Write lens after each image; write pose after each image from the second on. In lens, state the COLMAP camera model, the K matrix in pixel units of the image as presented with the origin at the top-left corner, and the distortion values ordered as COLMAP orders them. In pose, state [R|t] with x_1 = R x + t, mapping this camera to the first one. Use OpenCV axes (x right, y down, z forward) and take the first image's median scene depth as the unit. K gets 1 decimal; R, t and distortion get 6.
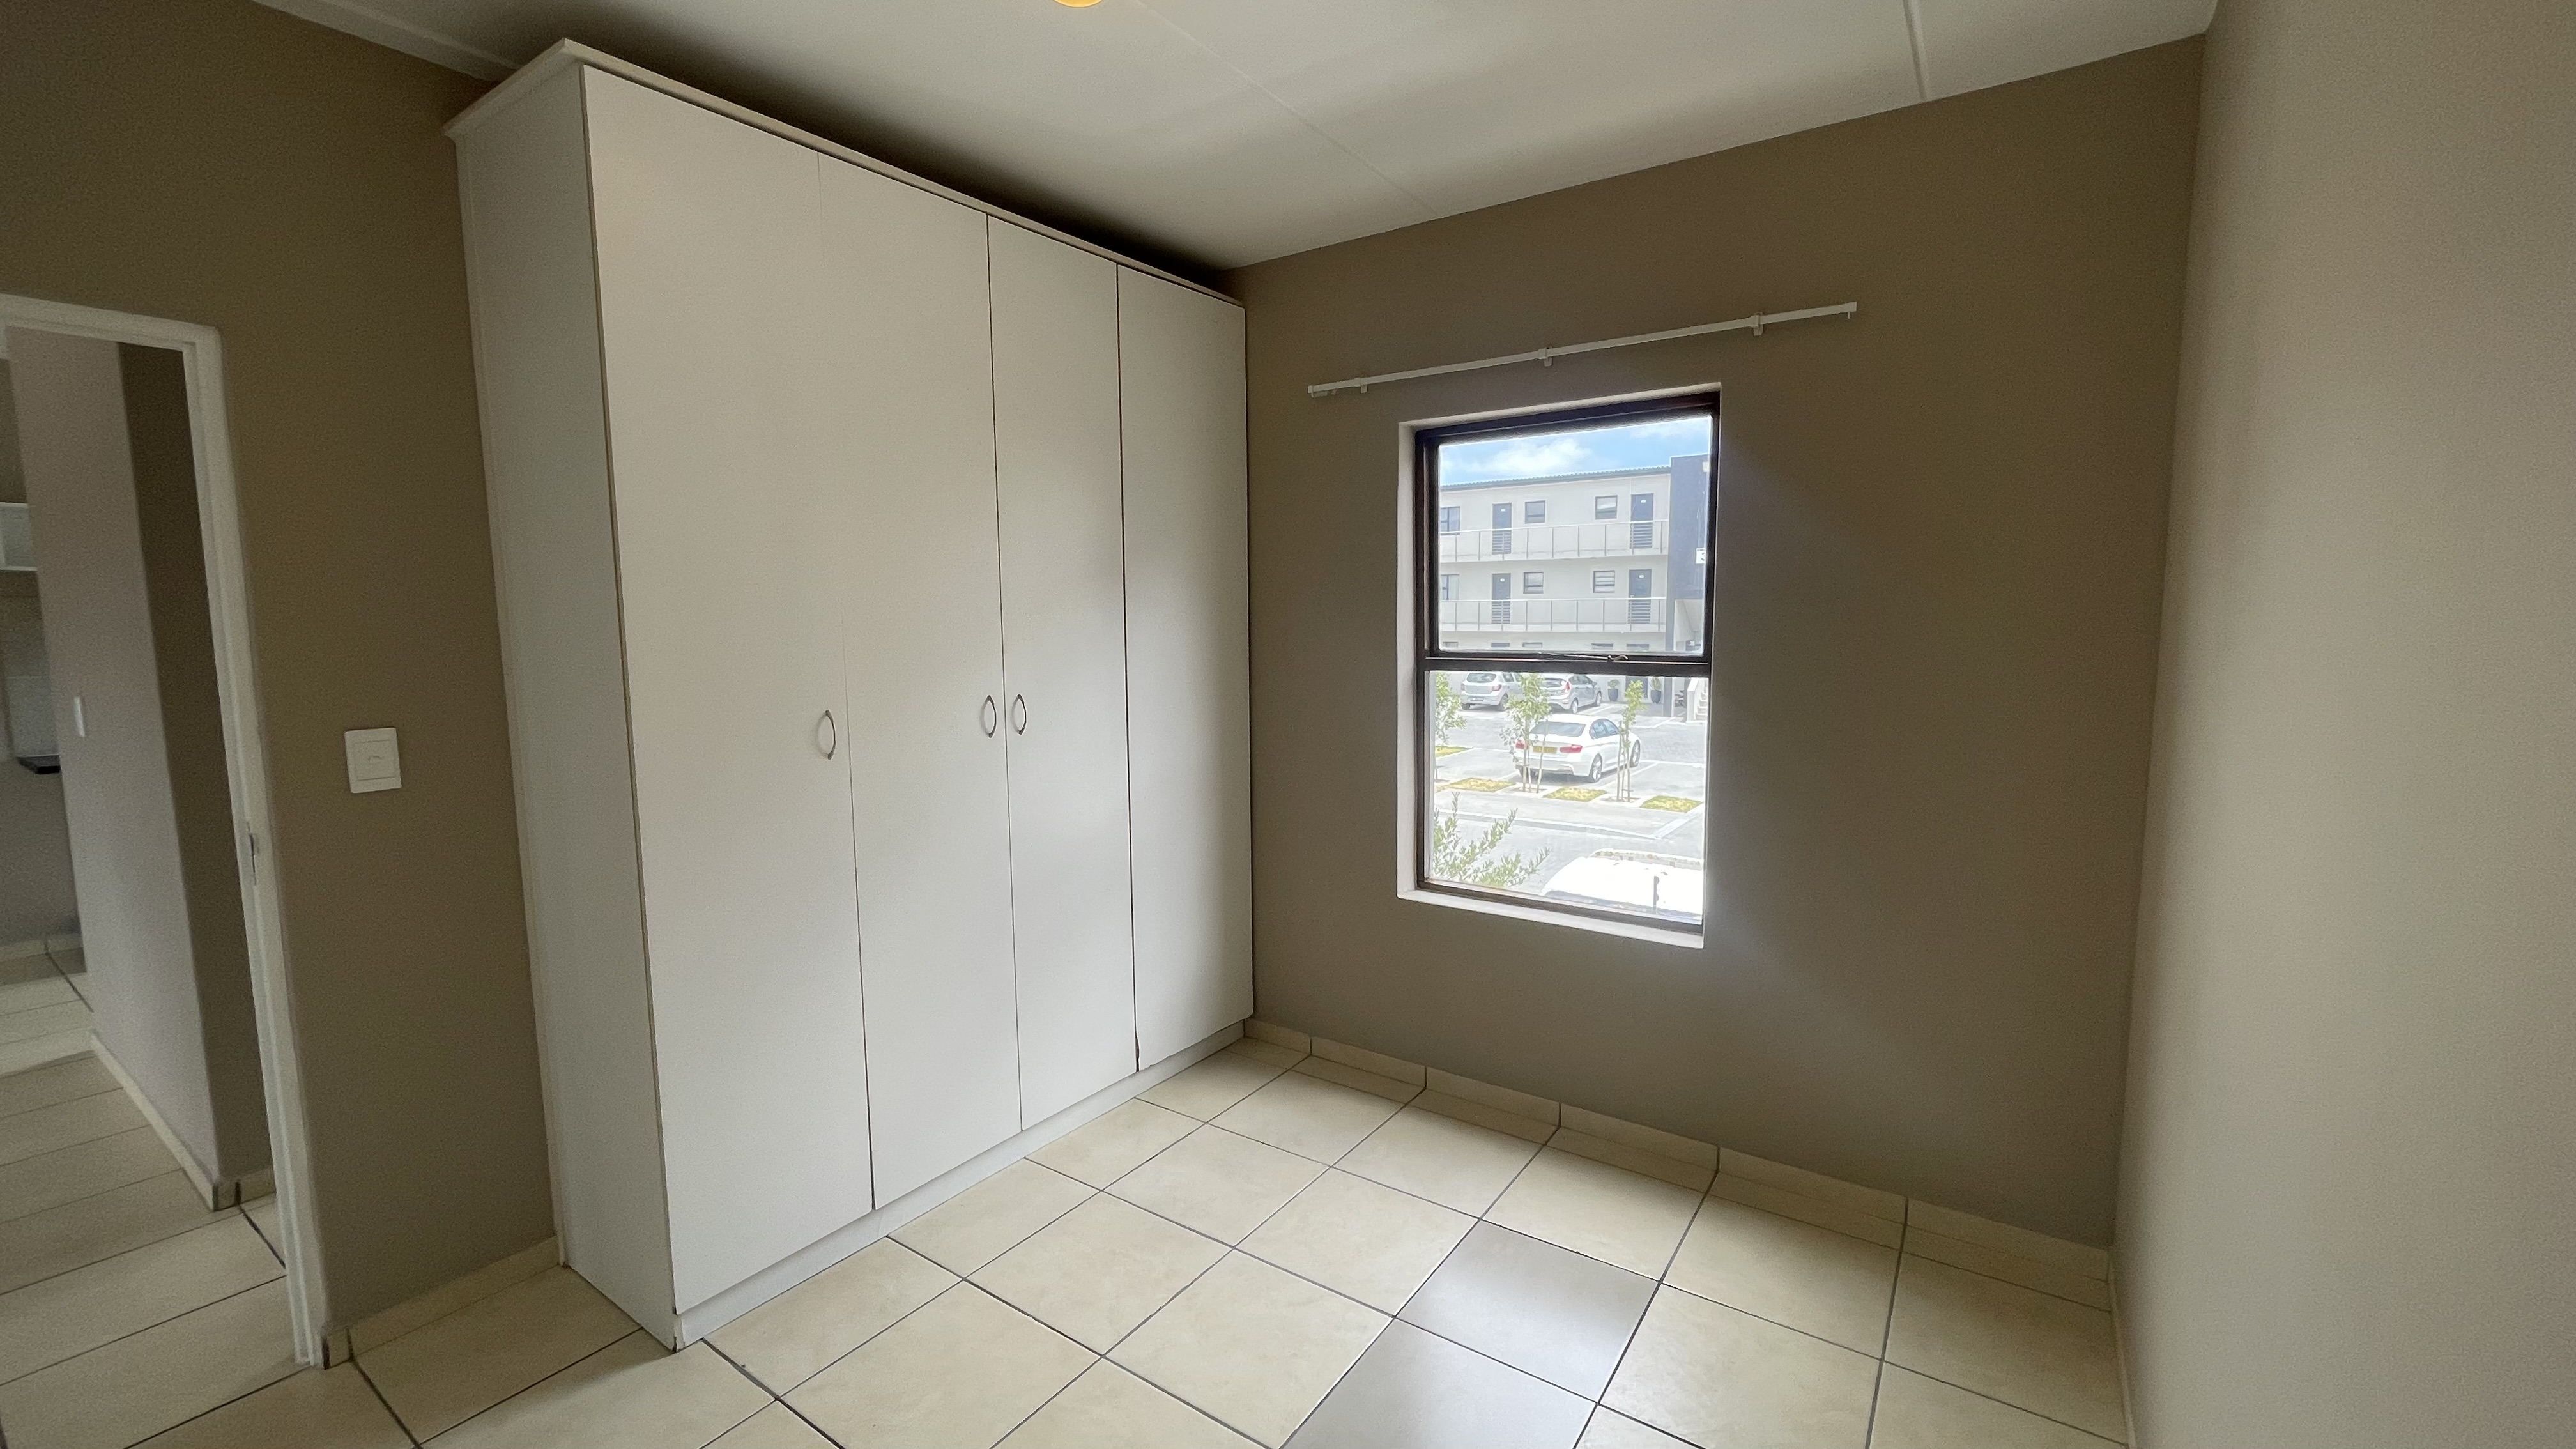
lens RADIAL K [[1039.8, 0, 1277.0], [0, 1039.8, 732.1], [0, 0, 1]] dist [-0.001411, -0.000618]
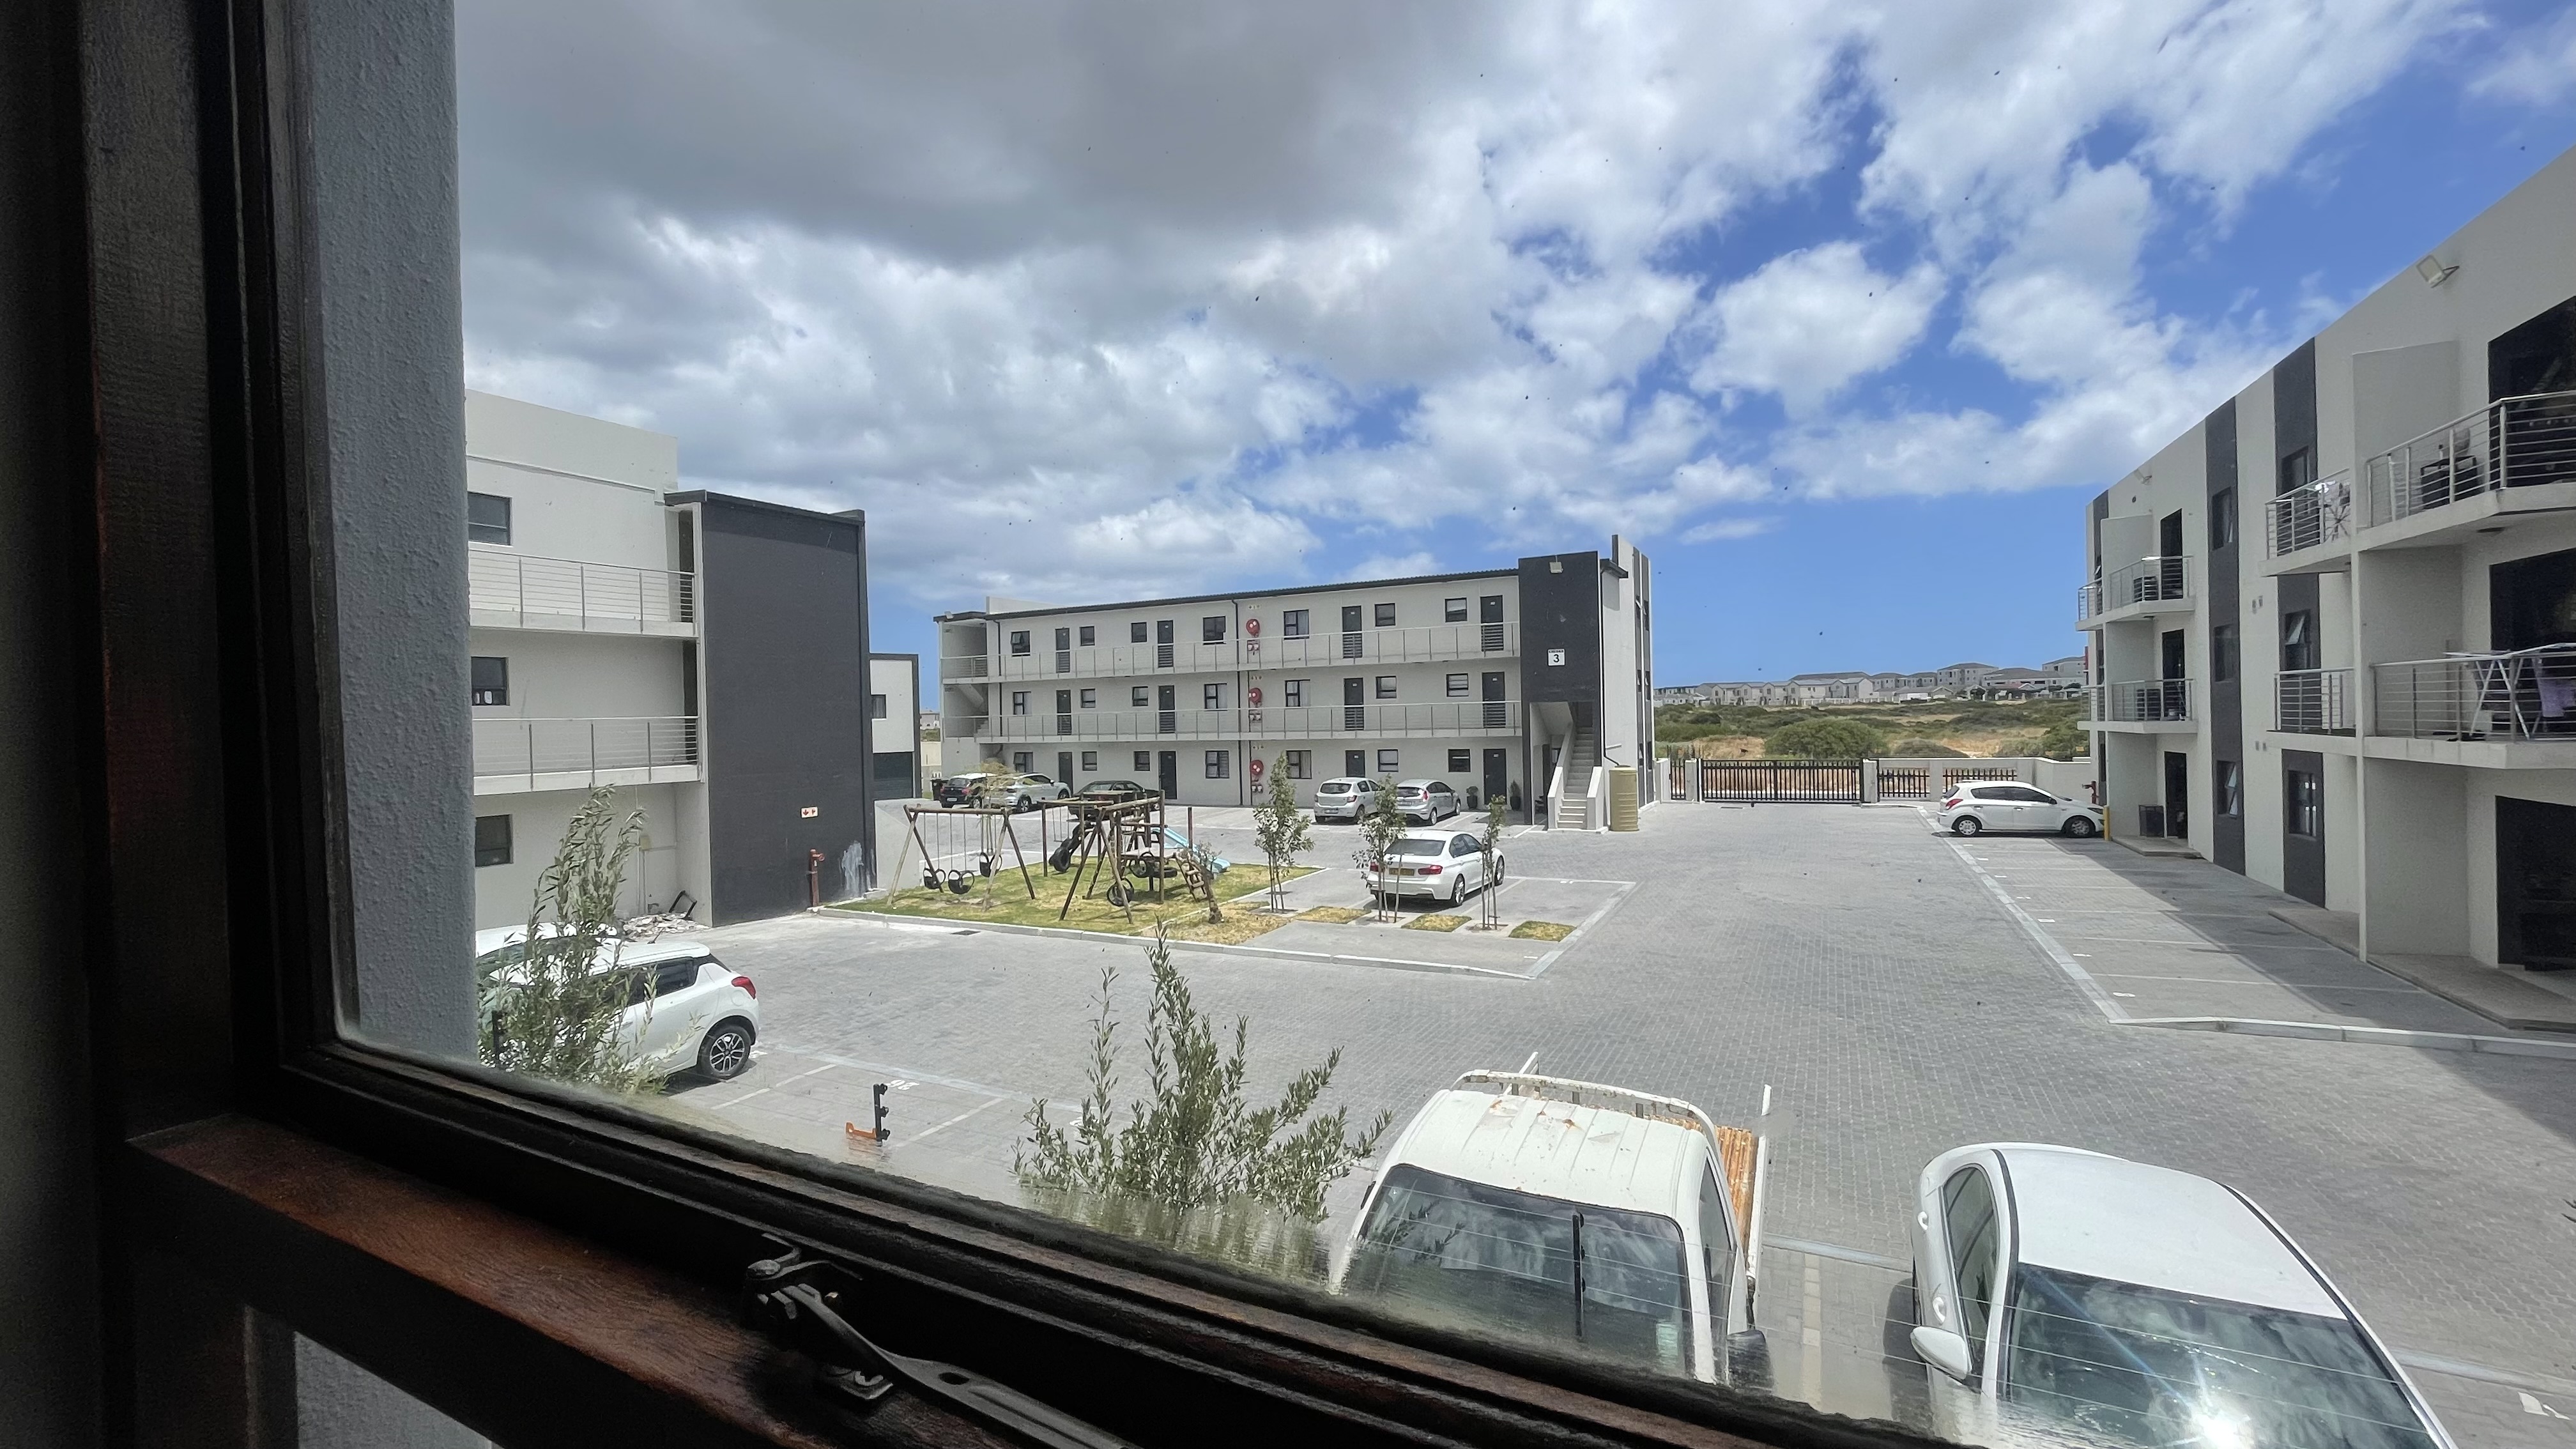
lens RADIAL K [[1039.8, 0, 1277.1], [0, 1039.8, 725.4], [0, 0, 1]] dist [-0.001411, -0.000618]
pose [[0.991325, -0.012927, 0.130794, 0.035247], [0.027227, 0.993763, -0.108140, -0.013296], [-0.128580, 0.110764, 0.985494, 0.116690]]
